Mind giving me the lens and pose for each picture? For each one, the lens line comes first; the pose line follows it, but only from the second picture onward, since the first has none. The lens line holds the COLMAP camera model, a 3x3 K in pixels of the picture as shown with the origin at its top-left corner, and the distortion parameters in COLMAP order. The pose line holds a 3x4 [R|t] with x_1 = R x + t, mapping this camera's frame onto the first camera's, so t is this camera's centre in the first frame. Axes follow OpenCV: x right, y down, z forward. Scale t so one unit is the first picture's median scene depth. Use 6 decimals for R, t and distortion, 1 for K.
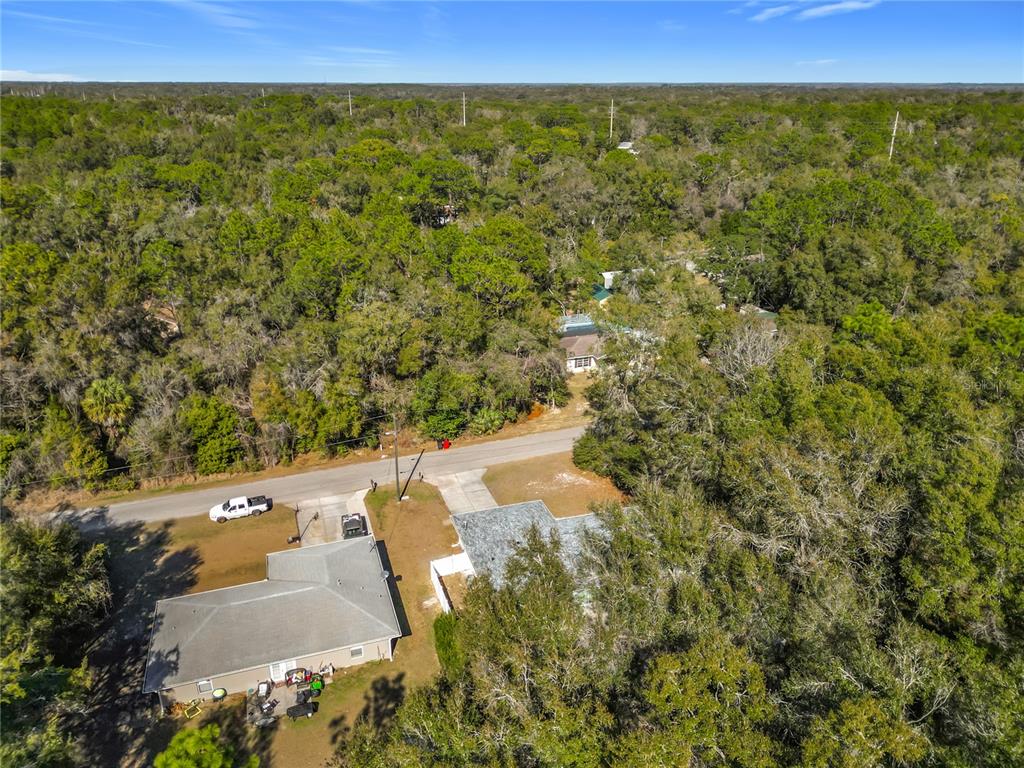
lens RADIAL K [[742.3, 0, 508.9], [0, 742.3, 380.6], [0, 0, 1]] dist [0.037246, -0.046040]
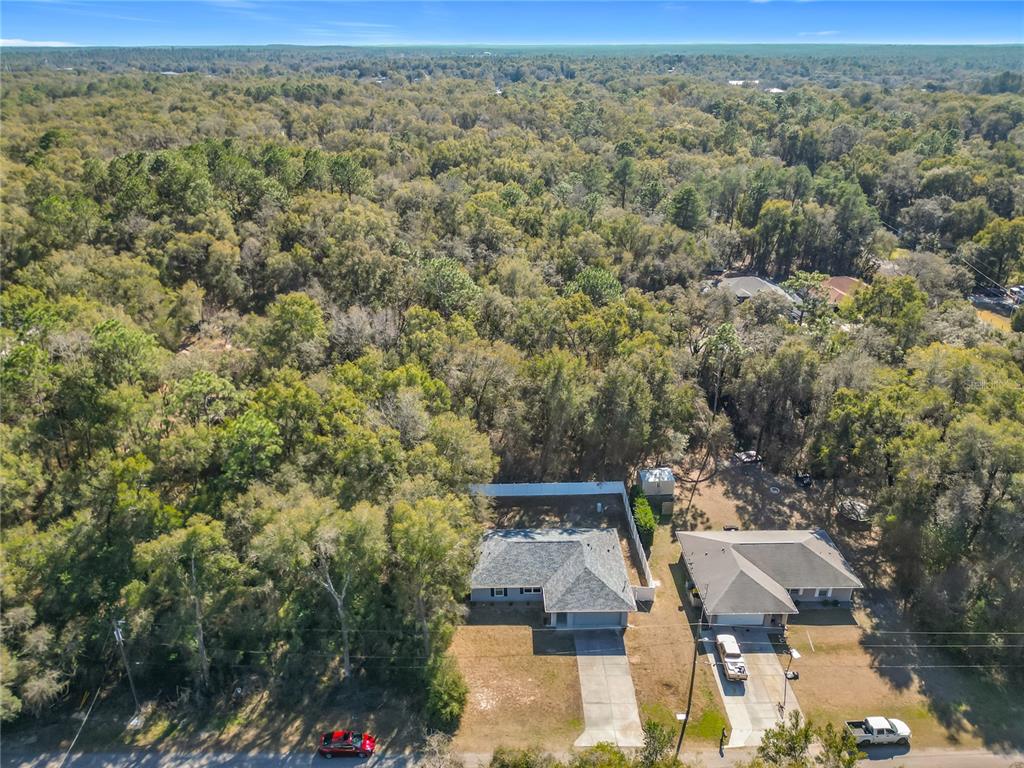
lens RADIAL K [[742.3, 0, 508.9], [0, 742.3, 380.6], [0, 0, 1]] dist [0.037246, -0.046040]
pose [[-0.955834, -0.123592, 0.266657, -0.124229], [0.108217, 0.695550, 0.710281, -0.686436], [-0.273259, 0.707768, -0.651456, 1.247326]]
